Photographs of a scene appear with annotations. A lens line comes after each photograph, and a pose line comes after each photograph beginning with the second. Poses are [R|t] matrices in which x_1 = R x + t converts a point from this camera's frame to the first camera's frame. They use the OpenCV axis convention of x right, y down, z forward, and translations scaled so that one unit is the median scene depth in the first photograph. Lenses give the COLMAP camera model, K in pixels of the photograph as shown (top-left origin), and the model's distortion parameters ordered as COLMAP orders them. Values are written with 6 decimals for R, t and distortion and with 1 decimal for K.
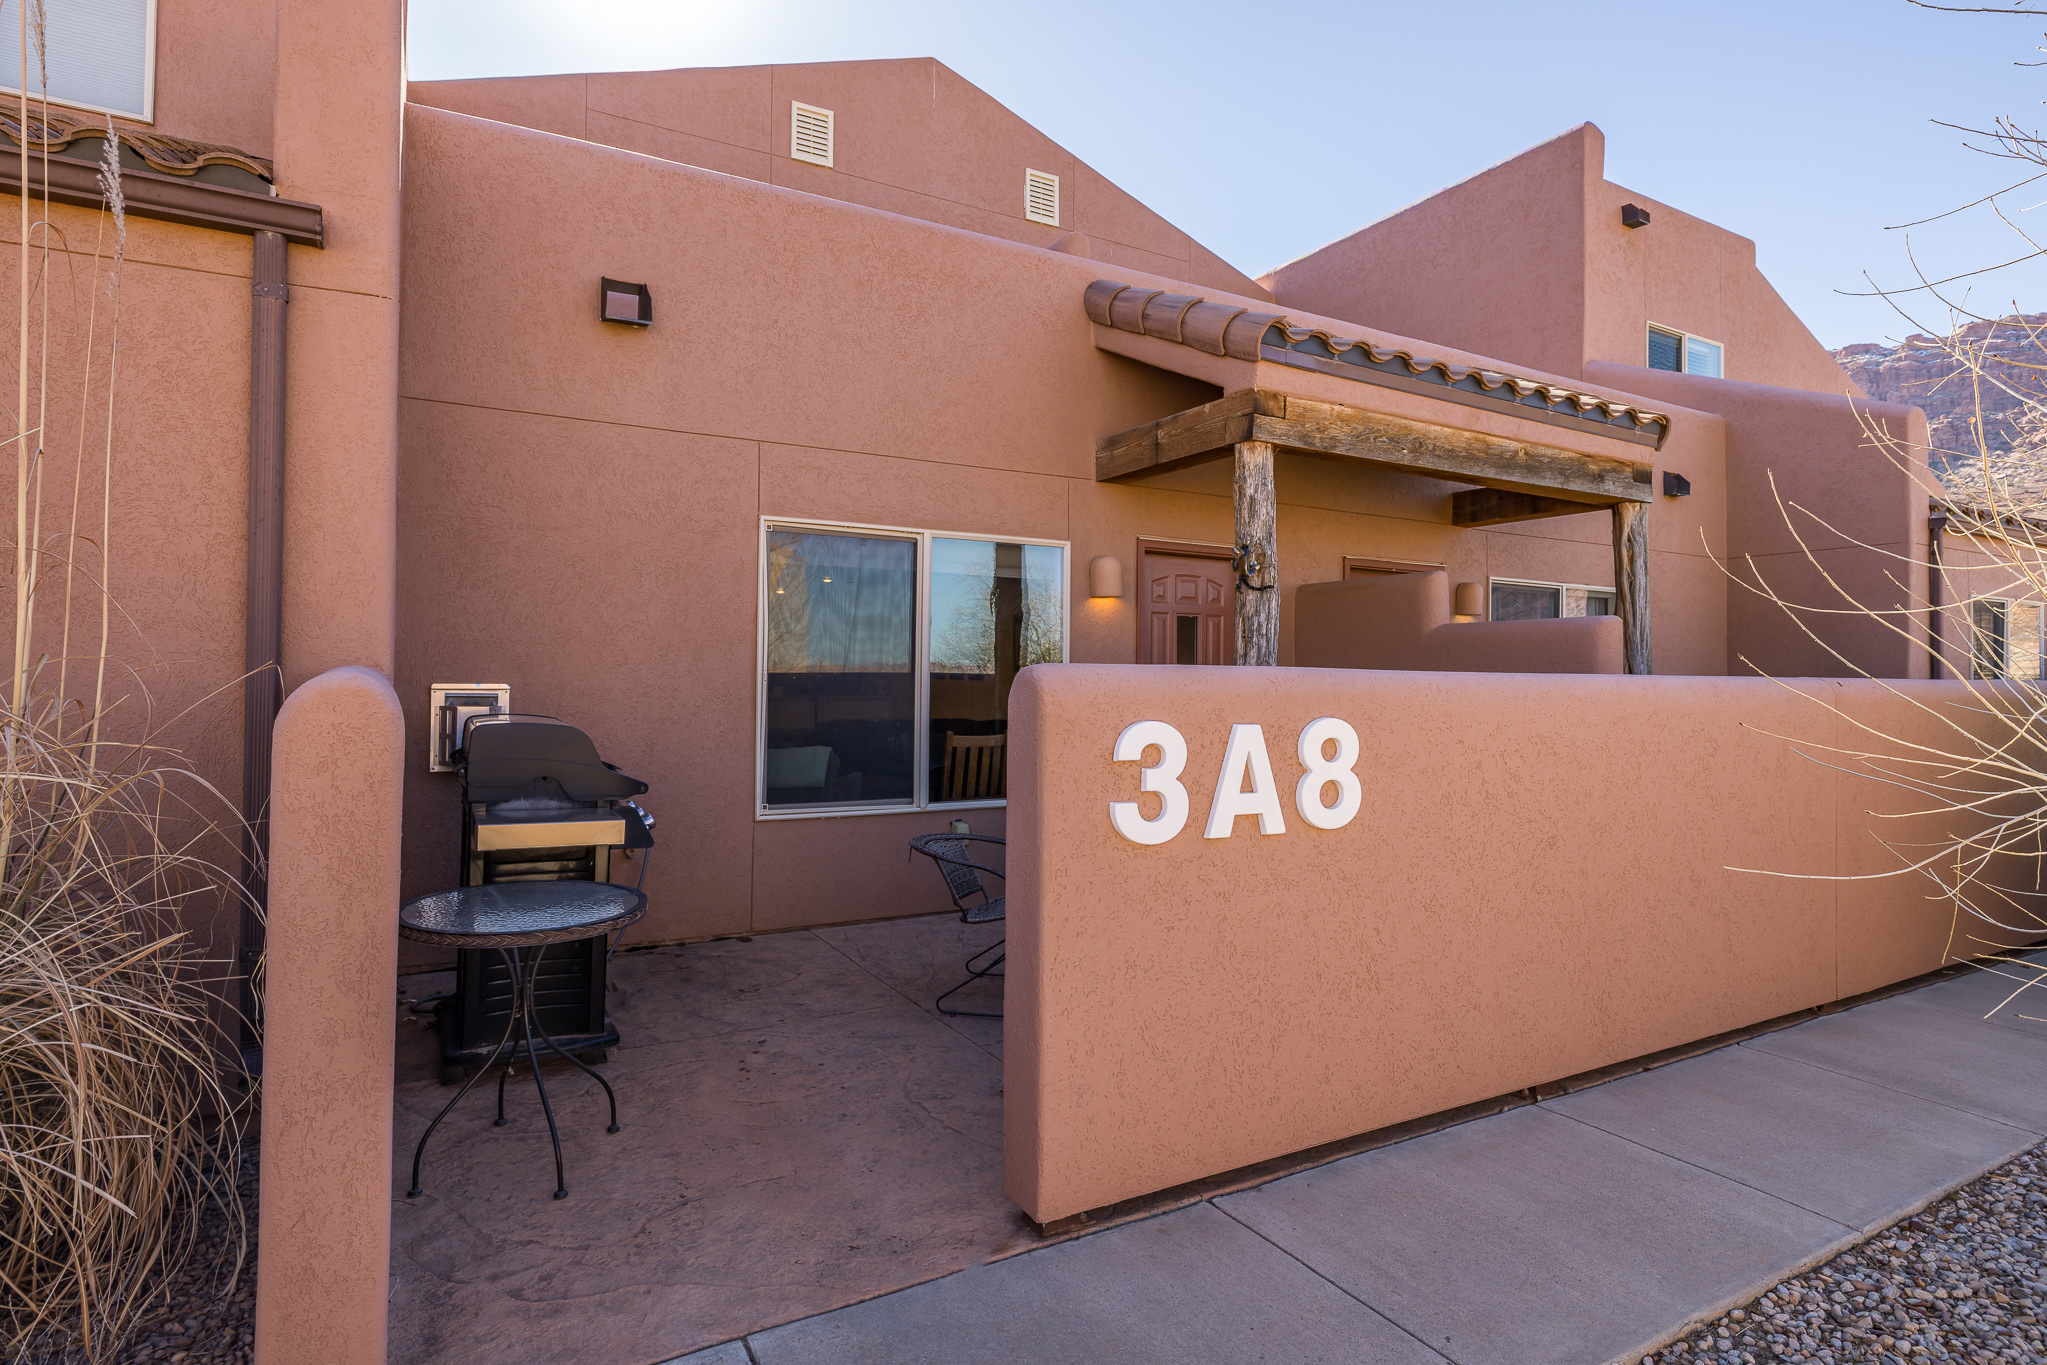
lens RADIAL K [[1080.7, 0, 1031.3], [0, 1080.7, 679.5], [0, 0, 1]] dist [0.004008, 0.000334]
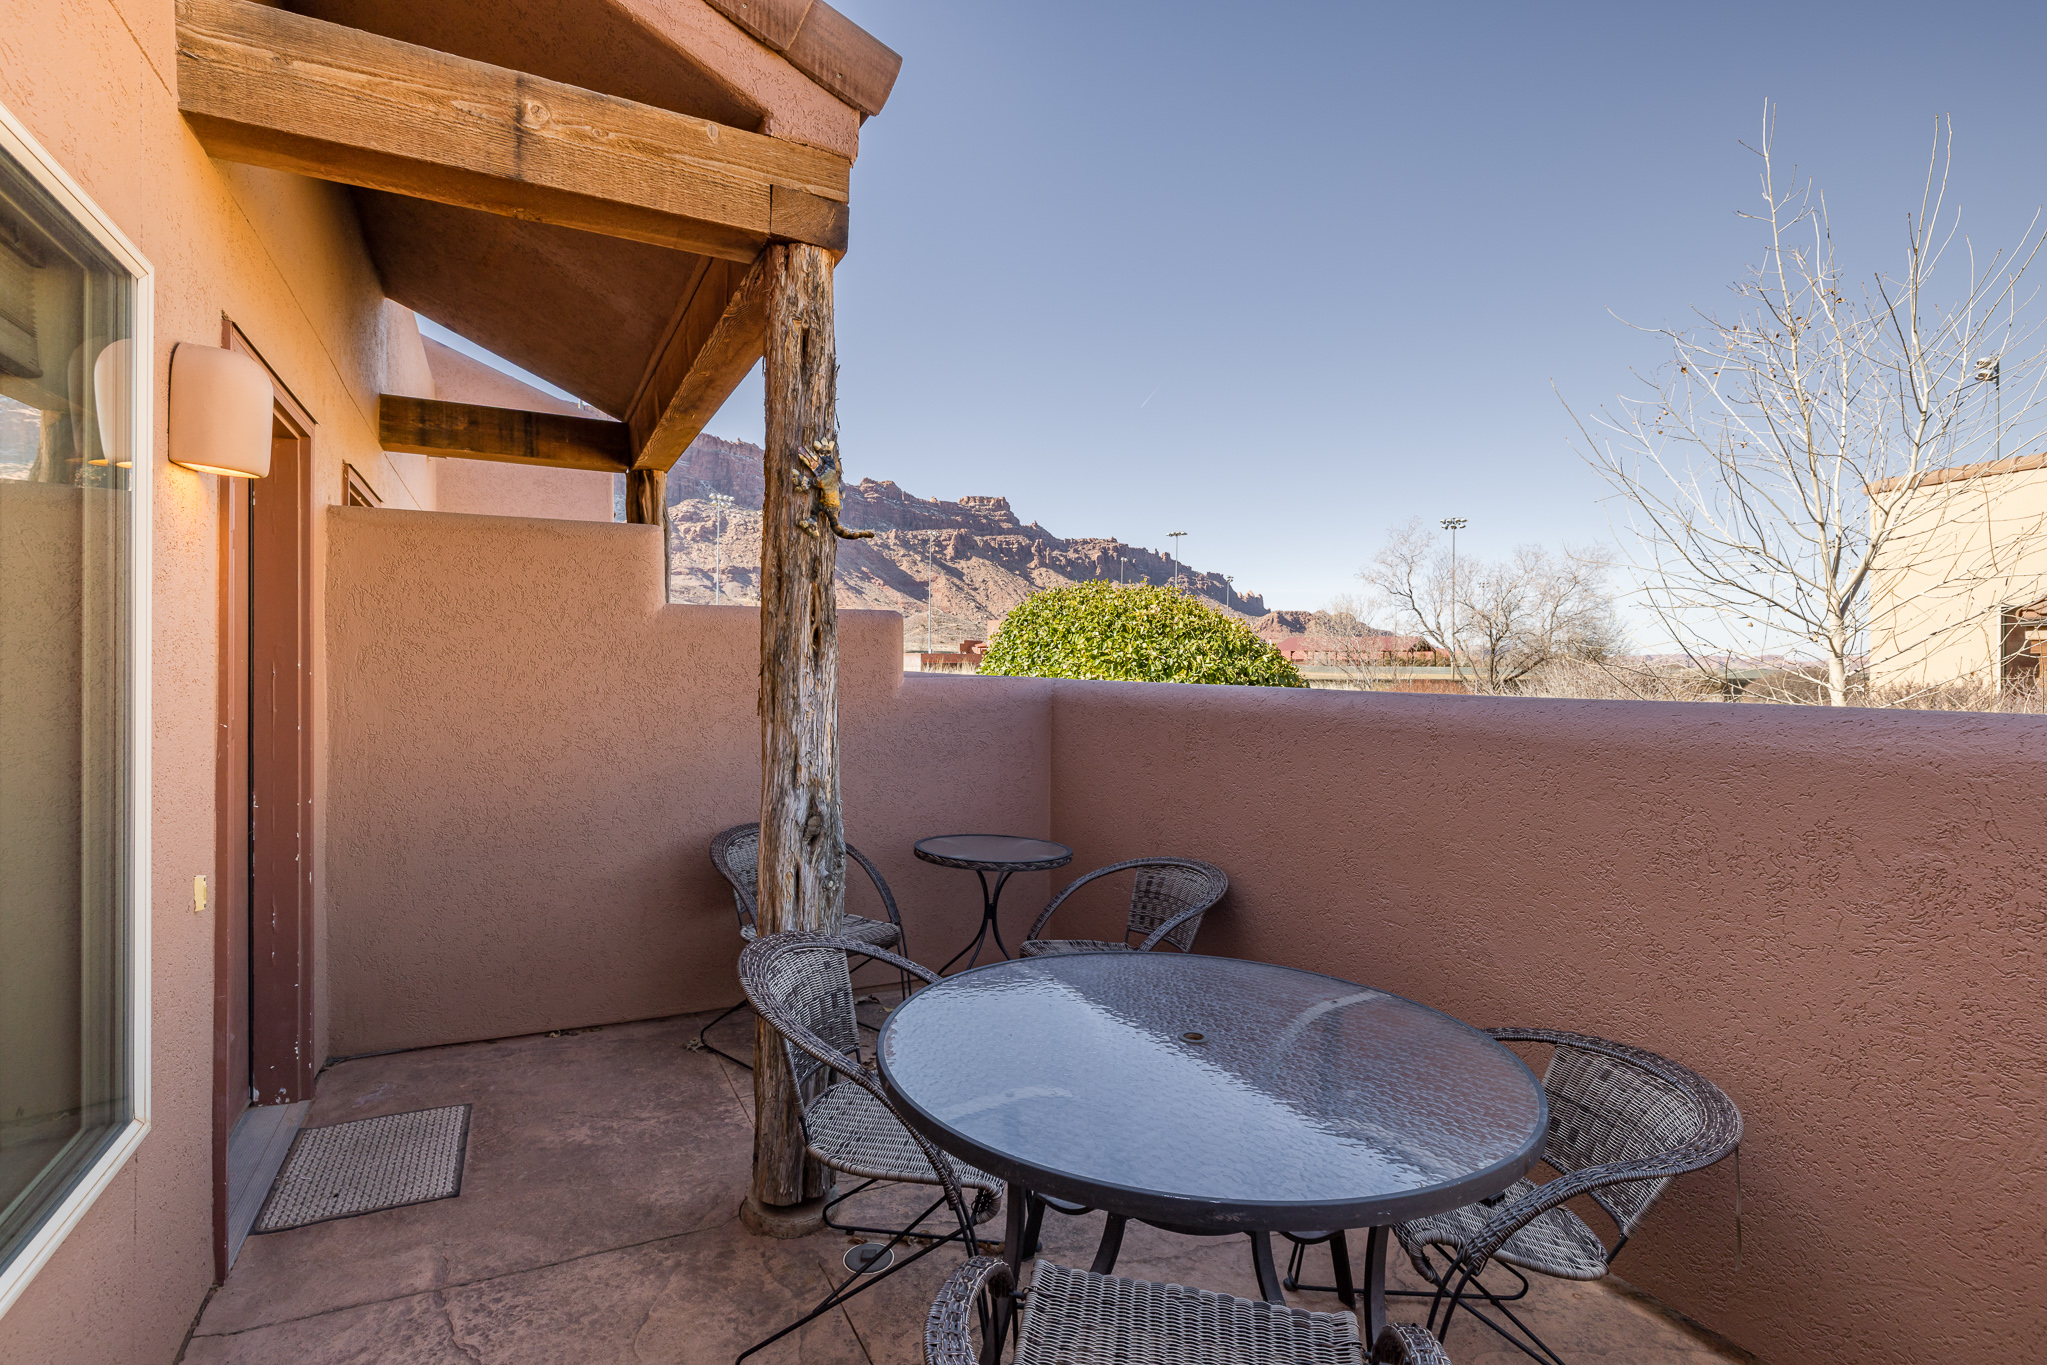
lens RADIAL K [[939.8, 0, 1017.6], [0, 939.8, 668.9], [0, 0, 1]] dist [-0.004969, -0.000406]
pose [[0.040082, -0.017019, 0.999051, -0.246274], [-0.007347, 0.999823, 0.017327, -0.024613], [-0.999169, -0.008034, 0.039950, 0.852167]]
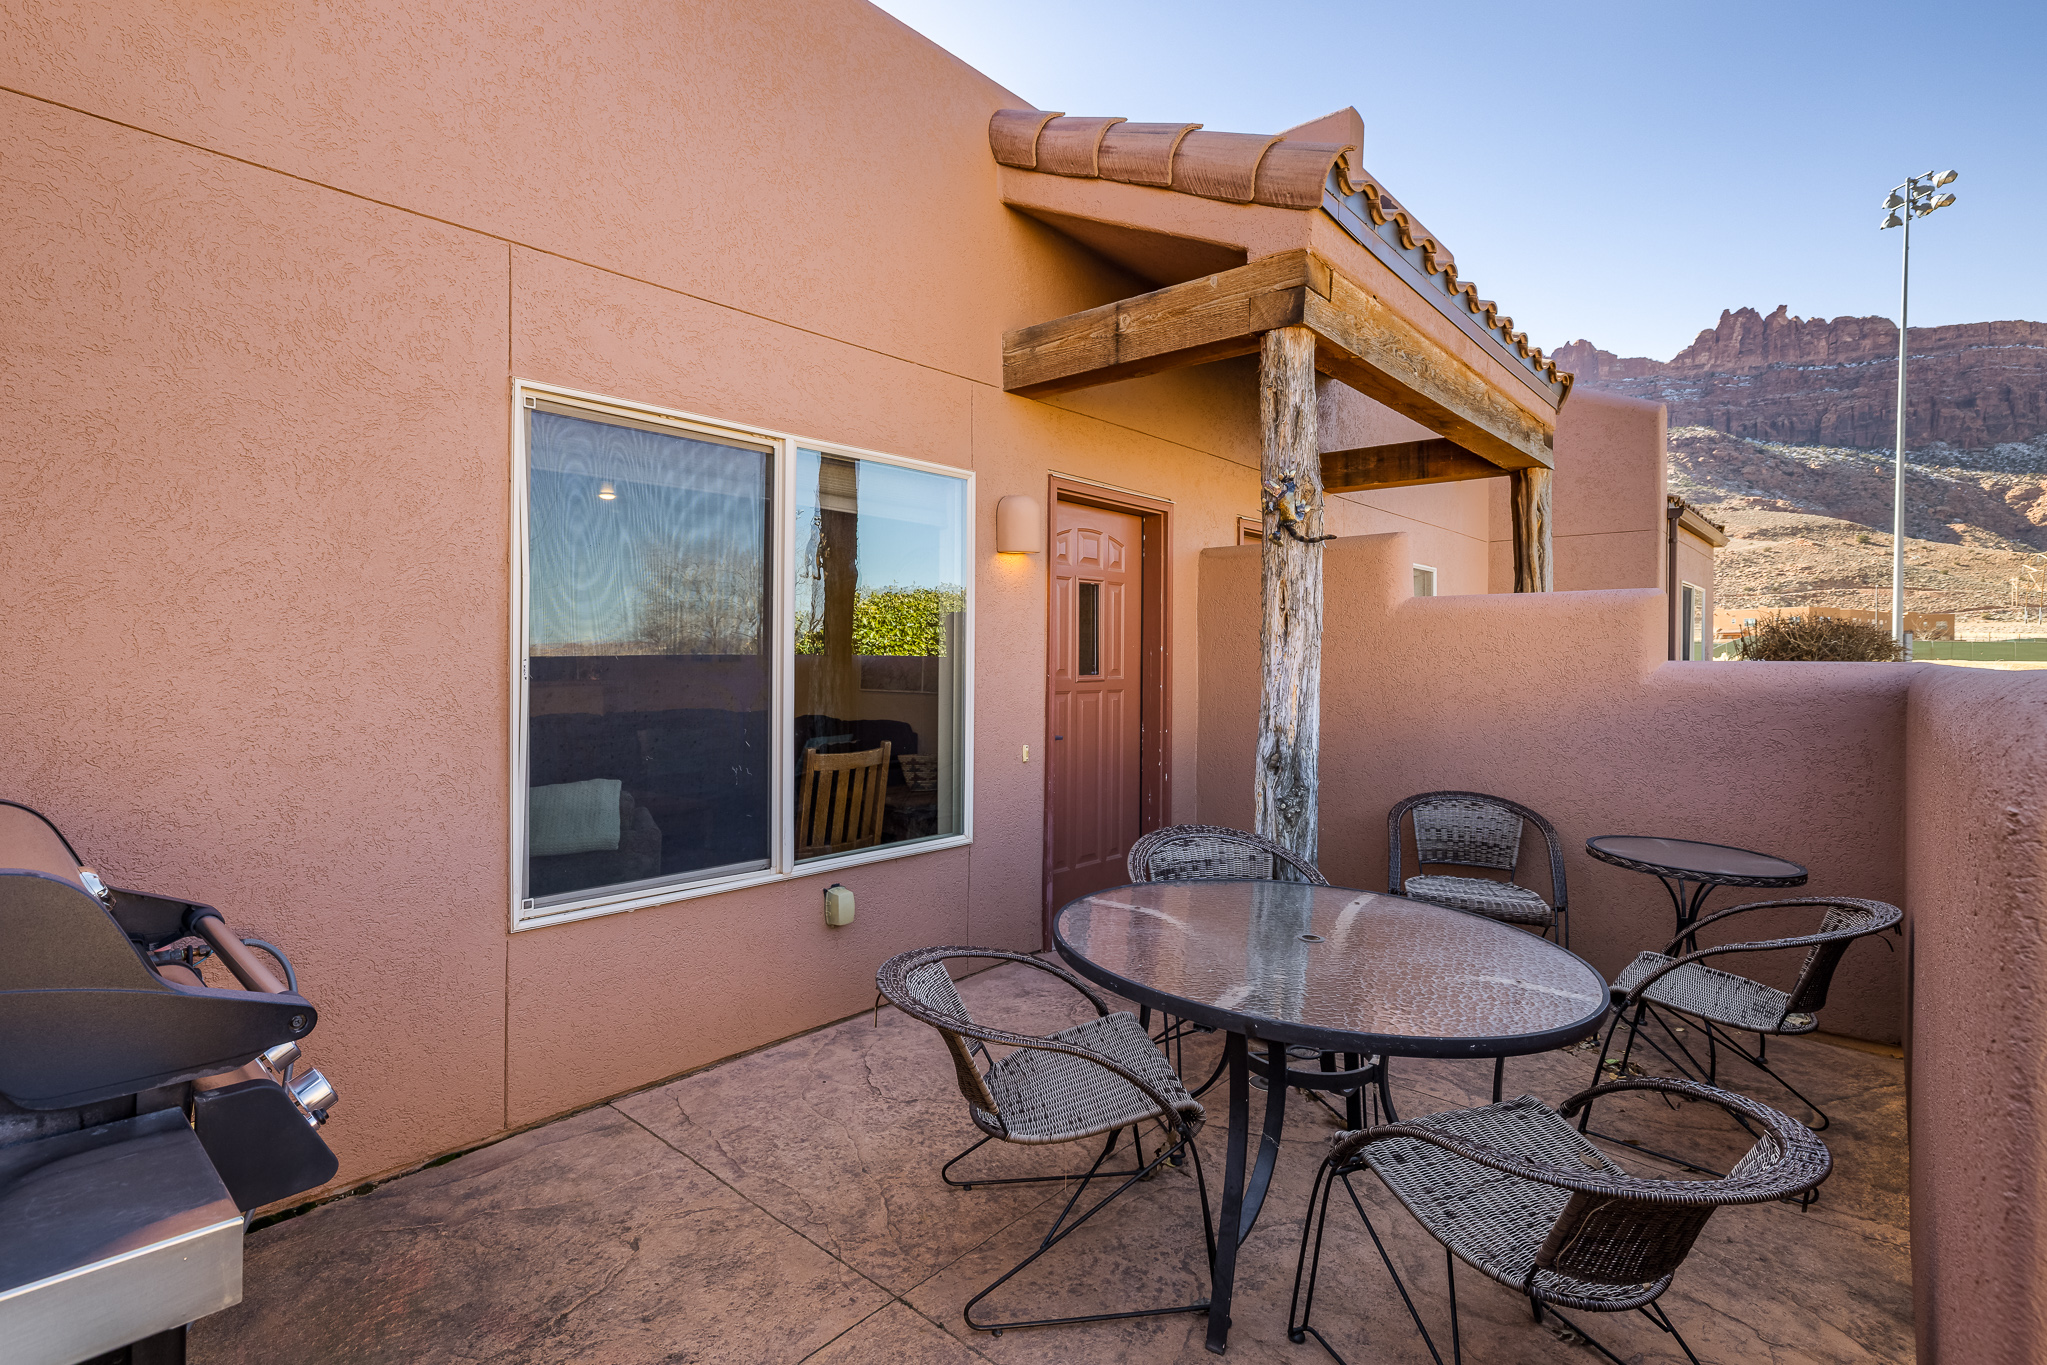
lens RADIAL K [[985.4, 0, 1007.4], [0, 985.4, 672.4], [0, 0, 1]] dist [-0.003434, -0.000653]
pose [[0.950964, -0.008791, 0.309175, -0.163998], [0.002507, 0.999782, 0.020715, -0.011681], [-0.309290, -0.018924, 0.950779, 0.433414]]
